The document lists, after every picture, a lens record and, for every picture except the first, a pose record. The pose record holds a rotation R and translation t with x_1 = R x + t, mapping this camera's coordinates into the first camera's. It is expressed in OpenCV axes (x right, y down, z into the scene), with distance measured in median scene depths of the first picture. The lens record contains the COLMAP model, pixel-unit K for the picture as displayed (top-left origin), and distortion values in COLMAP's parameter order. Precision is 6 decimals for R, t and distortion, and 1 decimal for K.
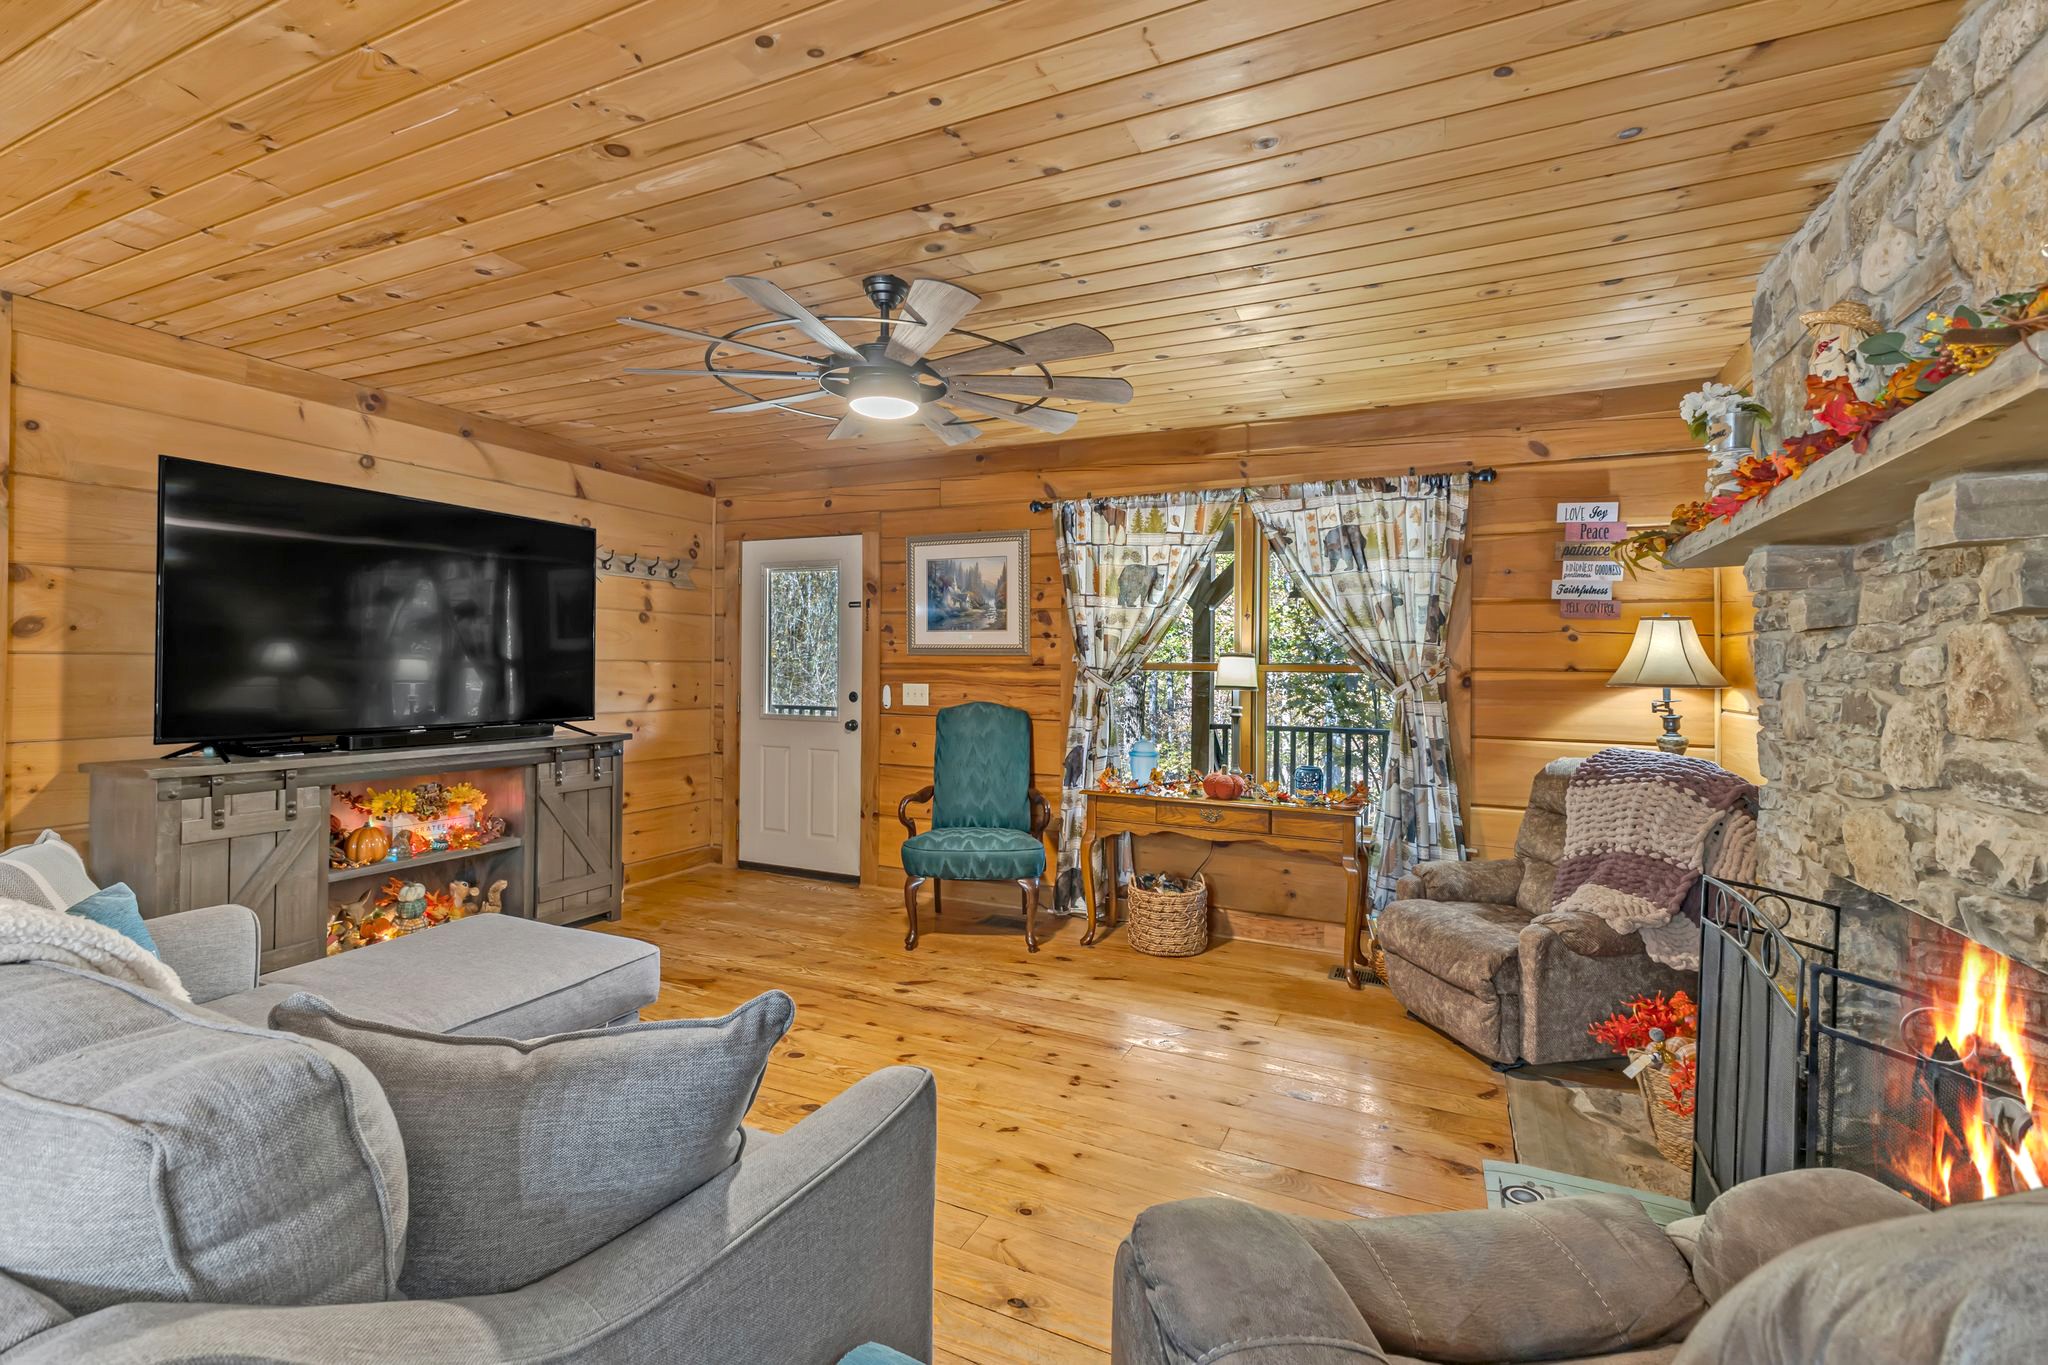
lens RADIAL K [[913.8, 0, 1029.0], [0, 913.8, 650.5], [0, 0, 1]] dist [-0.000352, 0.000061]
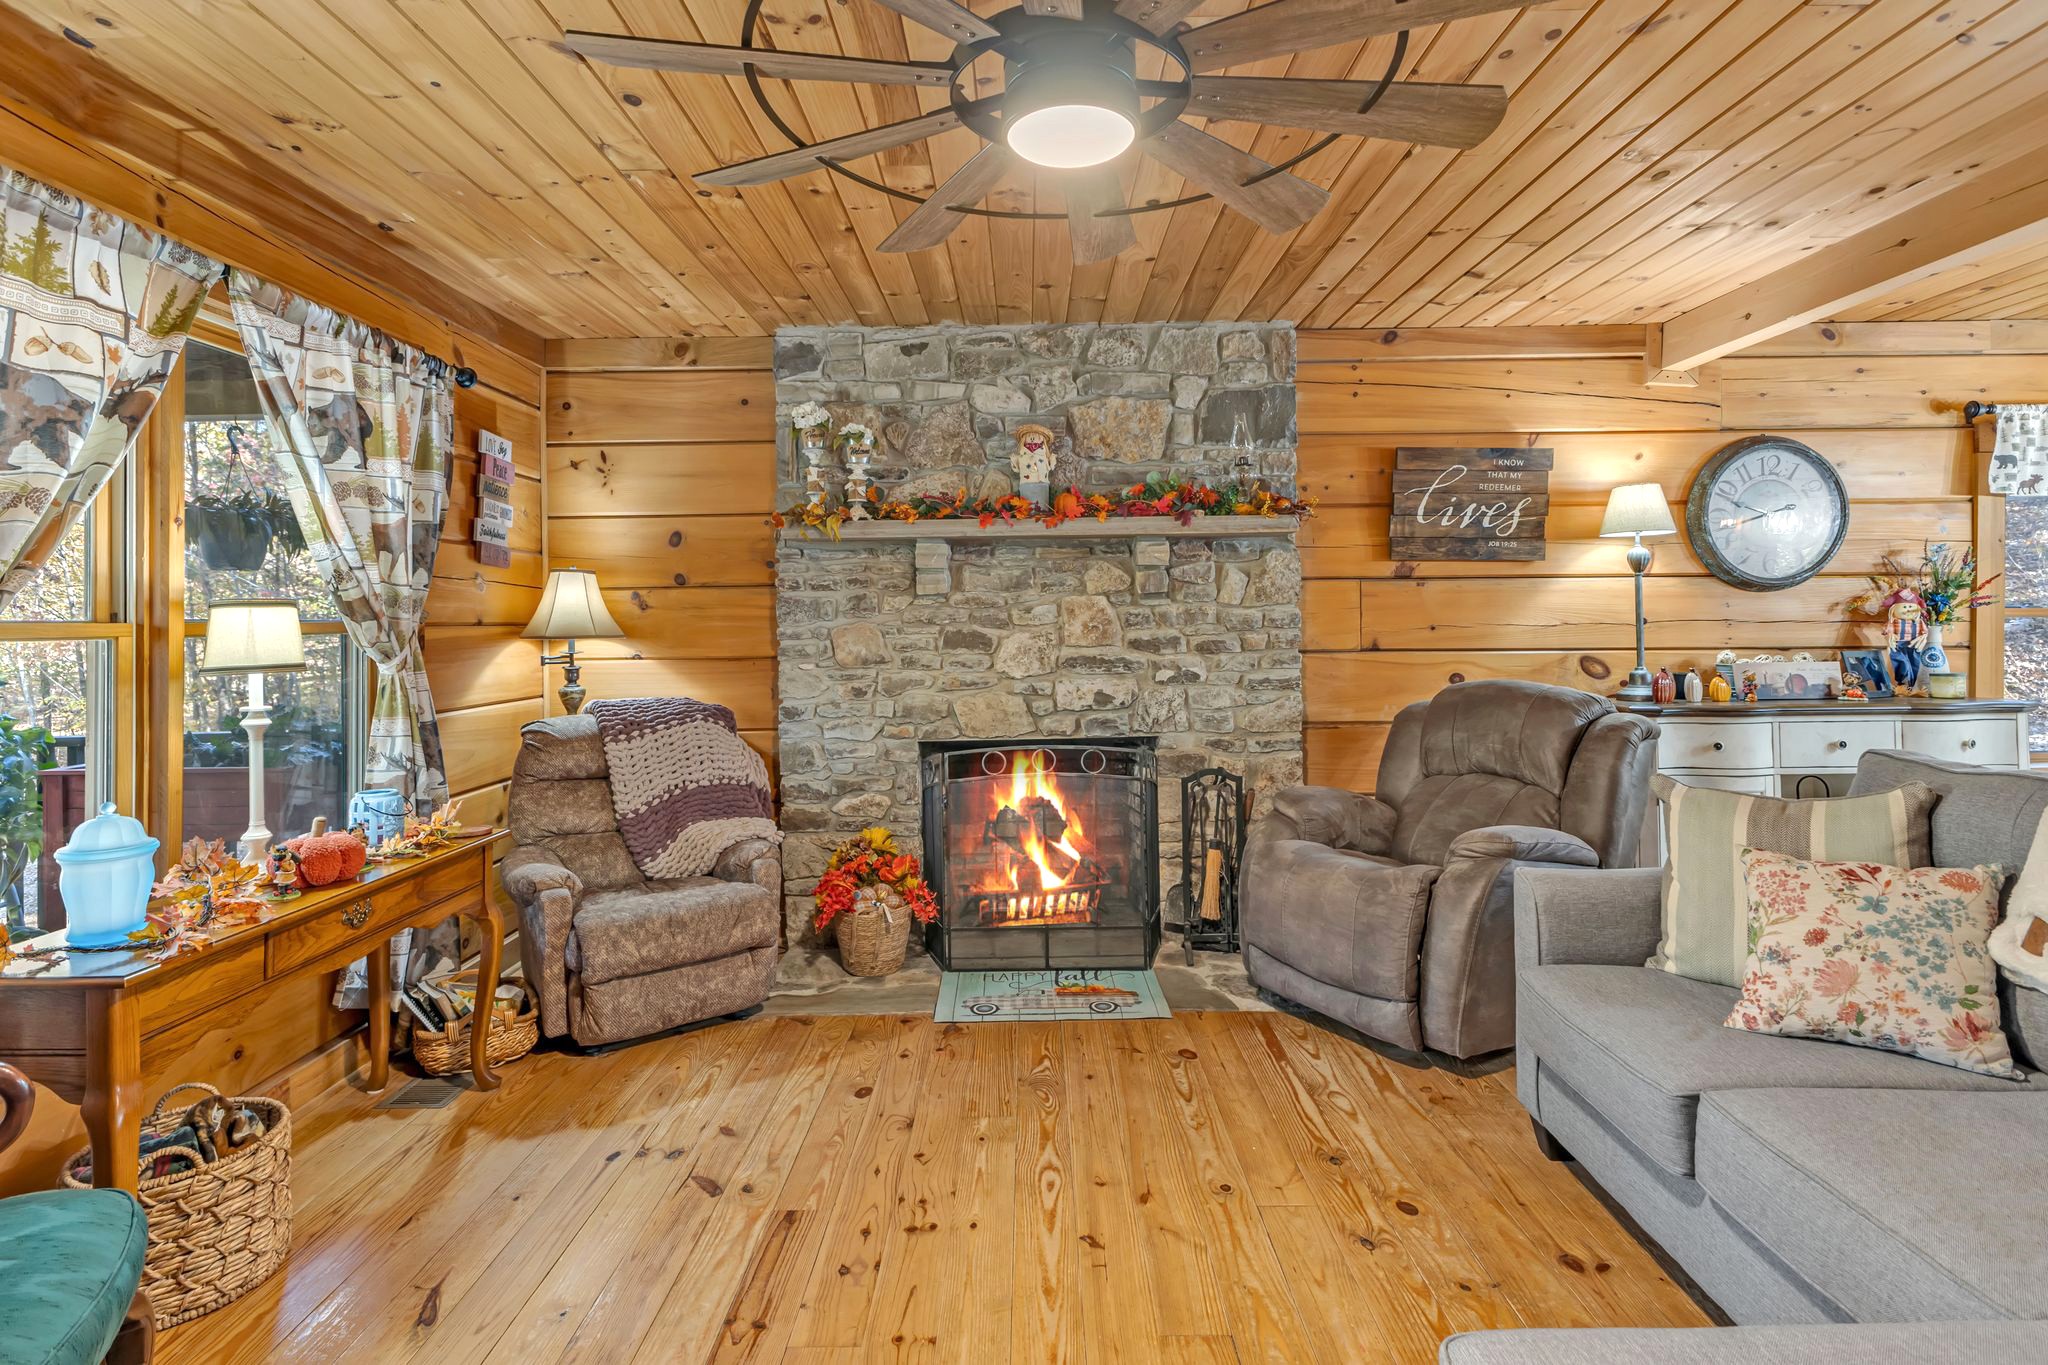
lens RADIAL K [[1029.7, 0, 1029.5], [0, 1029.7, 622.1], [0, 0, 1]] dist [0.000195, -0.000436]
pose [[-0.434879, -0.010124, 0.900432, -0.579209], [-0.007798, 0.999942, 0.007476, 0.008808], [-0.900455, -0.003770, -0.434933, 1.084731]]
